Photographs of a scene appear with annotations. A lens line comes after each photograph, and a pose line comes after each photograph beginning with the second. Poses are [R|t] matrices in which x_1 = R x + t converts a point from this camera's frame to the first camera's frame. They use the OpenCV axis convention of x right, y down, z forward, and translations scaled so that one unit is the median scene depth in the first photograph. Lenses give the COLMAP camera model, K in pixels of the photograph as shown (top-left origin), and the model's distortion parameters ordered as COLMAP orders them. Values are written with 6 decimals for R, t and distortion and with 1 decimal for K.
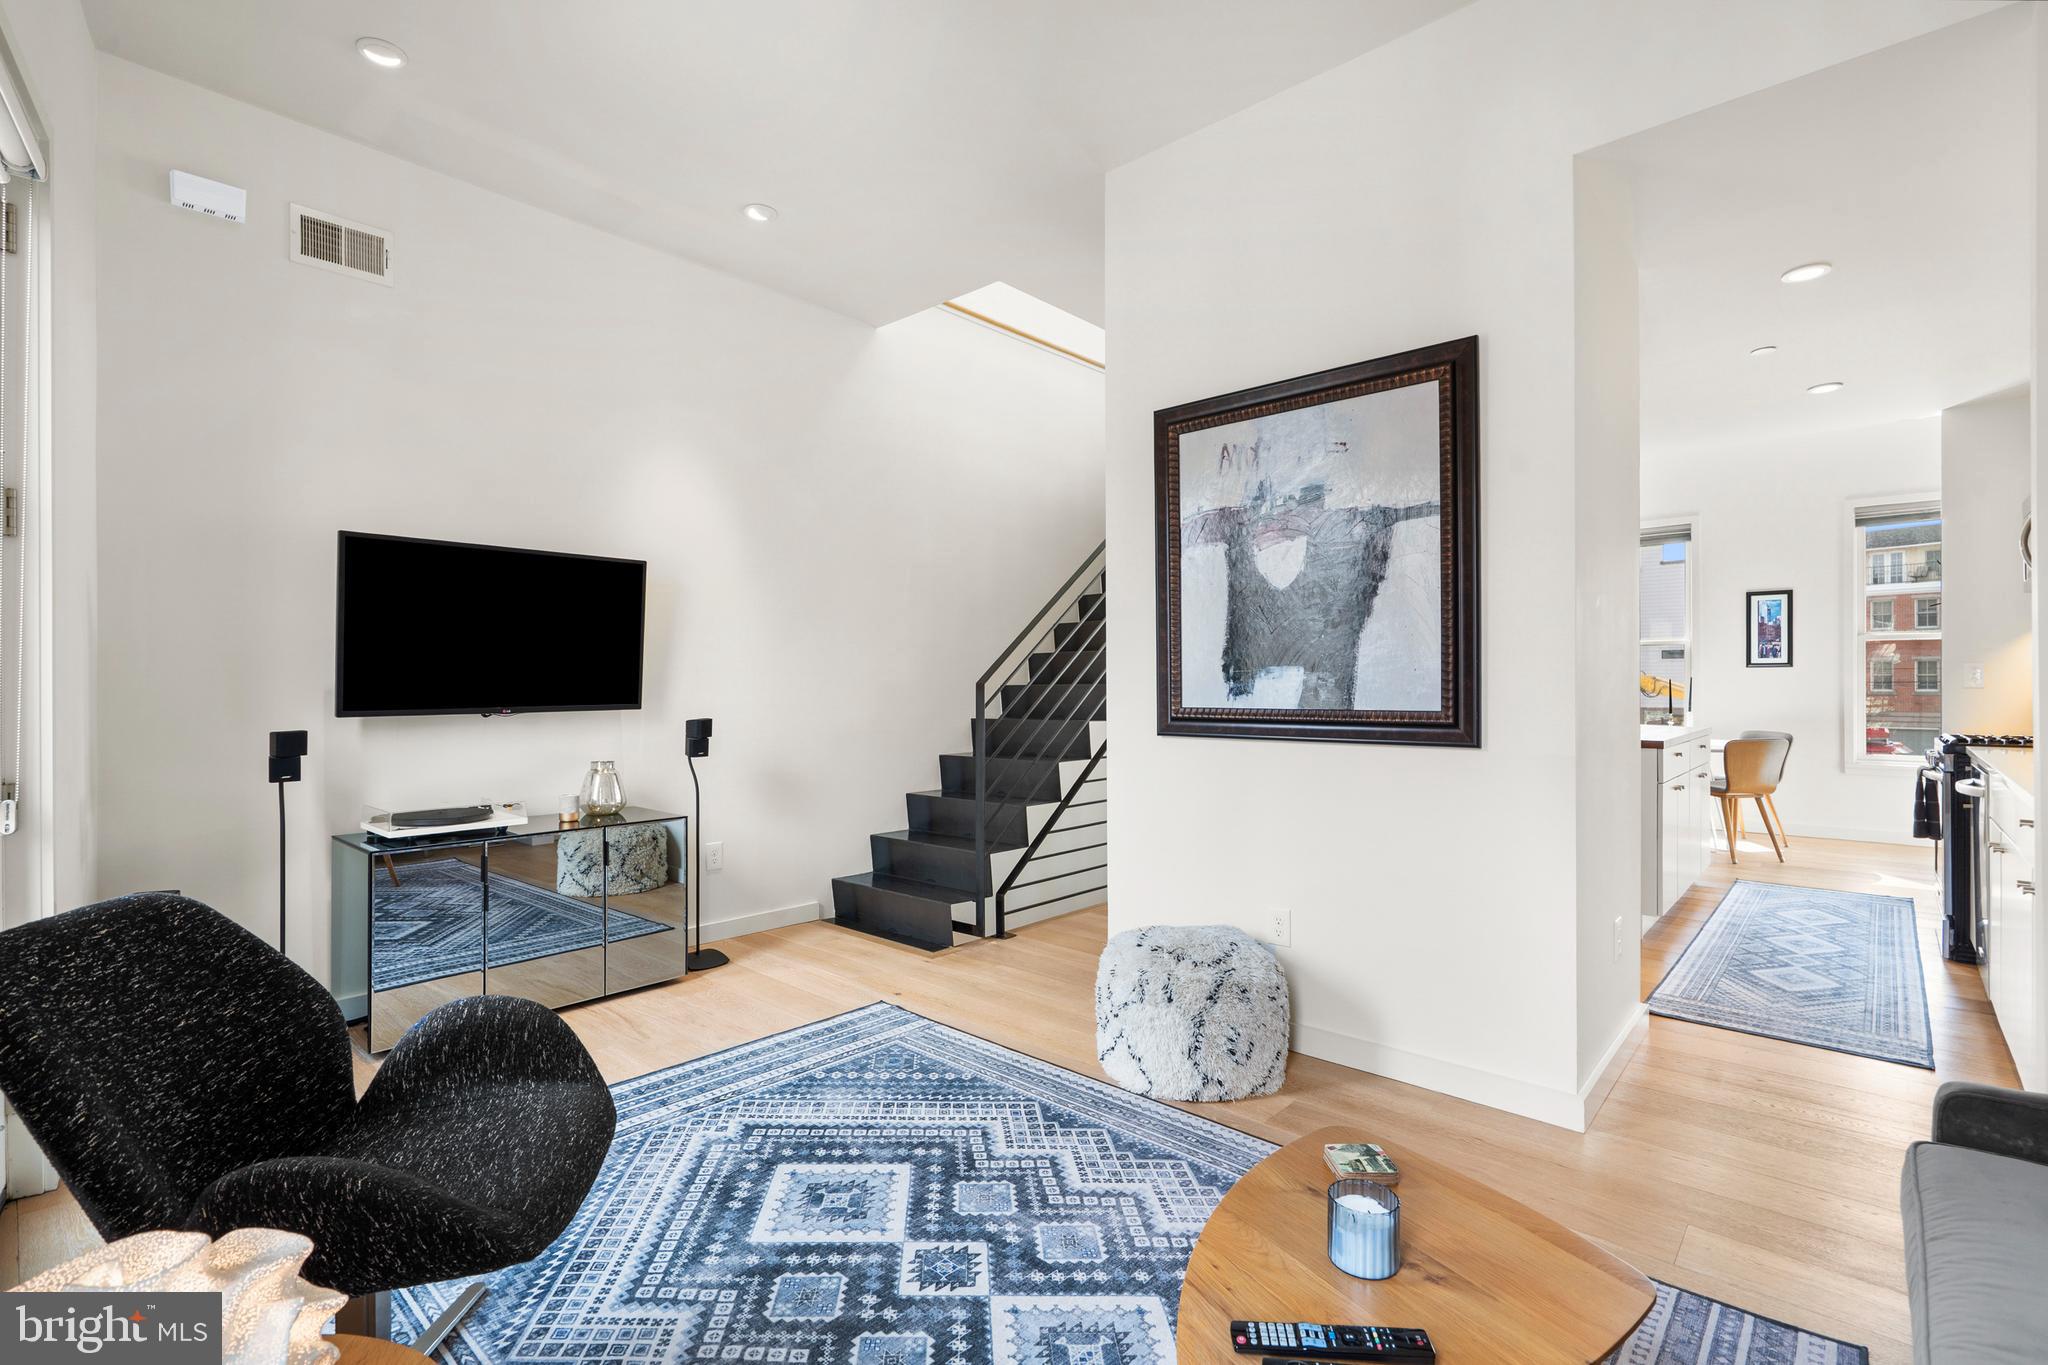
lens RADIAL K [[944.0, 0, 1024.0], [0, 944.0, 682.5], [0, 0, 1]] dist [-0.002641, -0.000453]
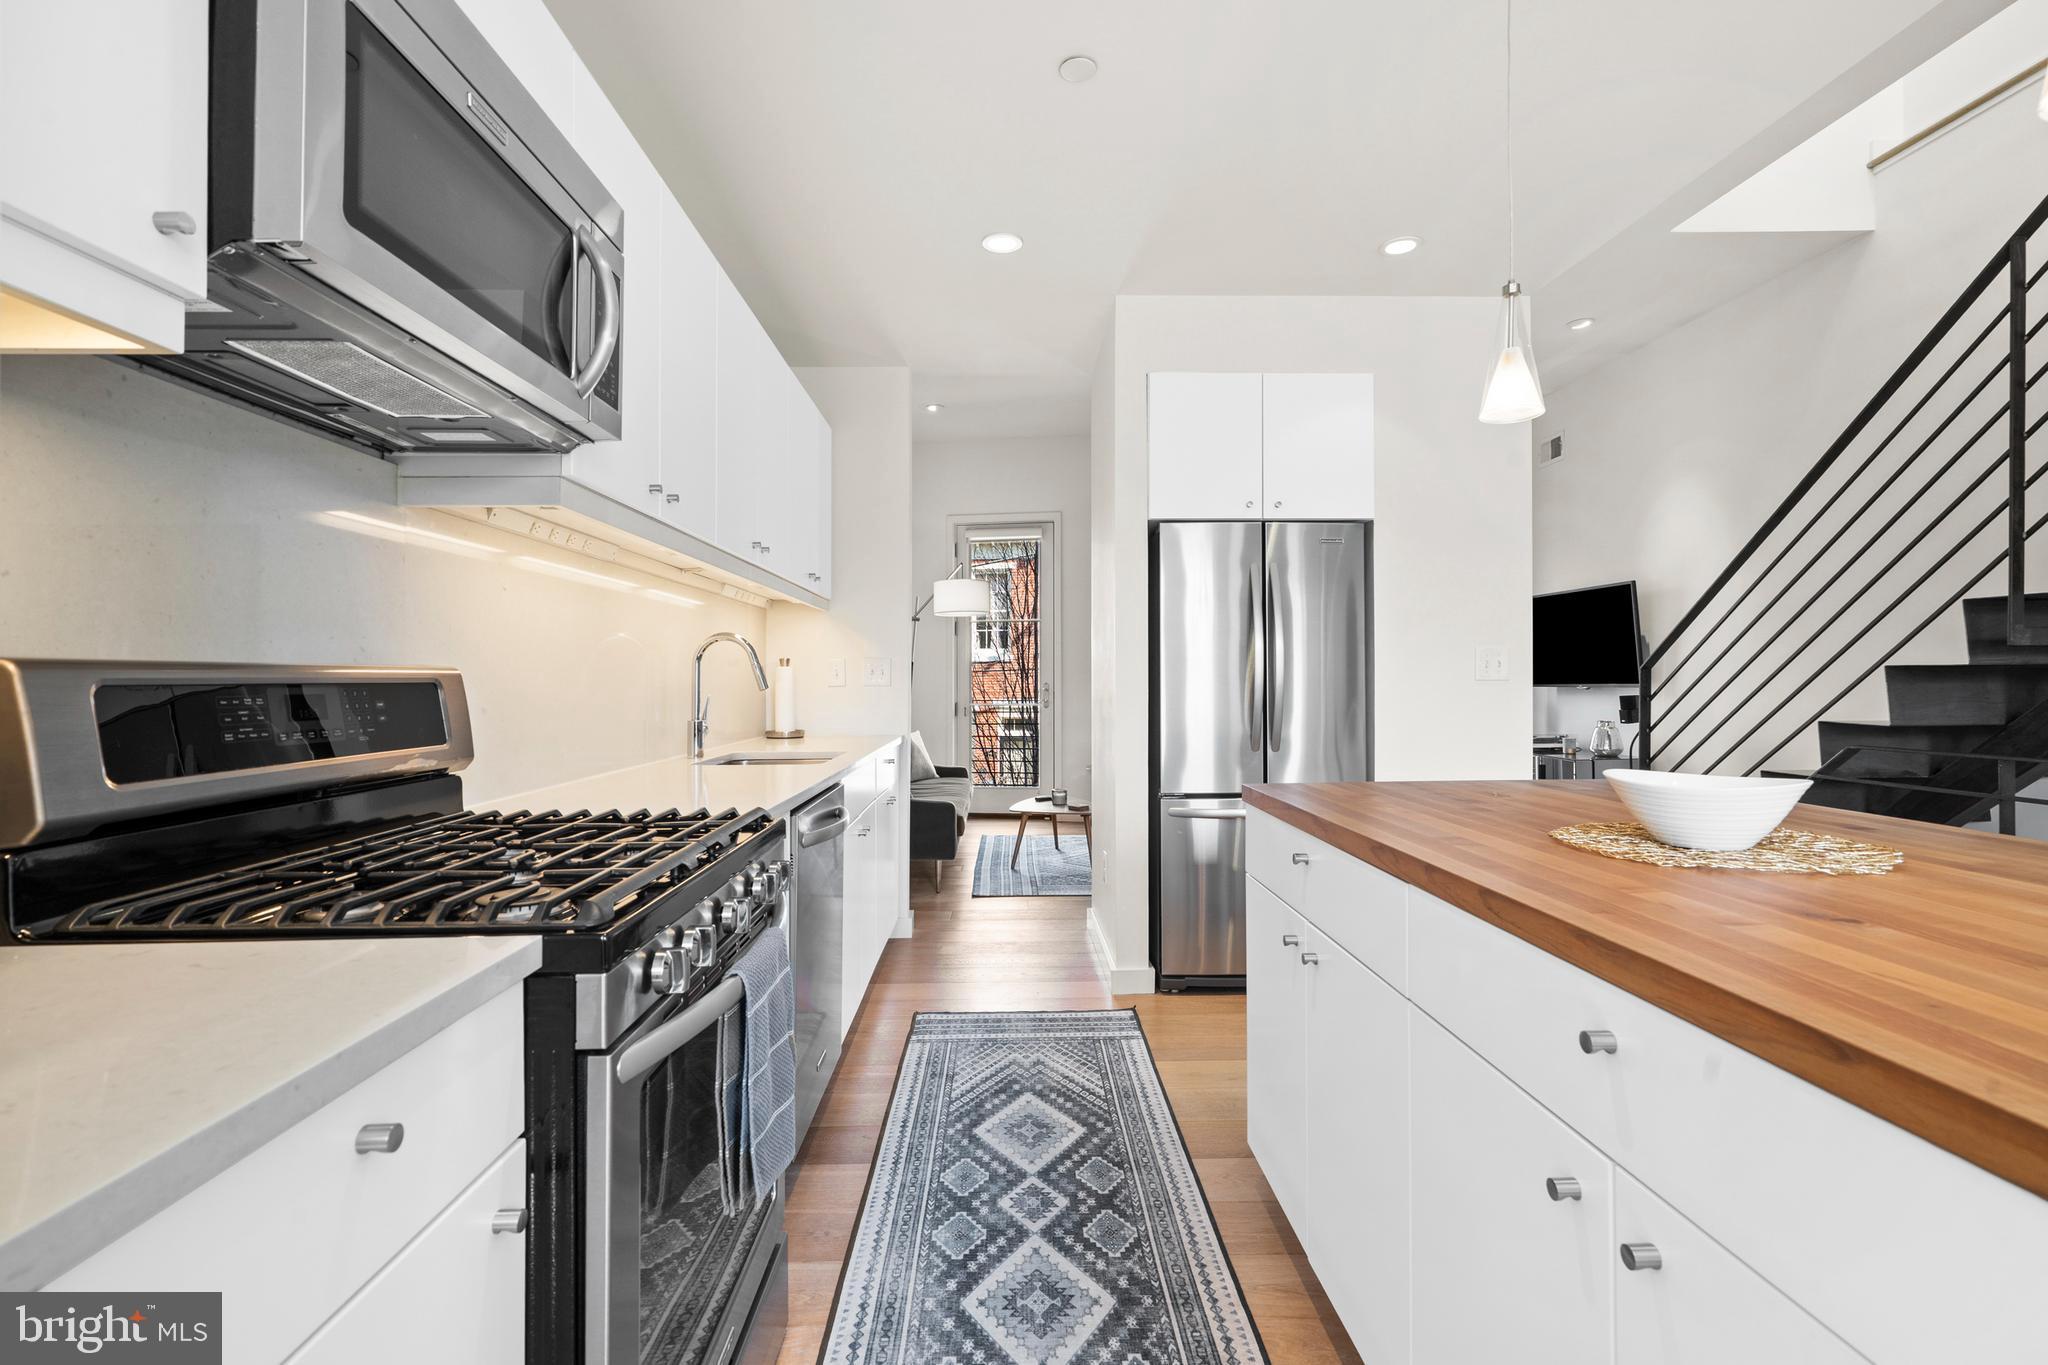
lens RADIAL K [[930.9, 0, 1015.8], [0, 930.9, 683.1], [0, 0, 1]] dist [-0.006287, 0.004644]
pose [[-0.732150, 0.011733, -0.681042, 2.027170], [0.012587, 0.999914, 0.003695, 0.009304], [0.681027, -0.005867, -0.732235, 2.361781]]
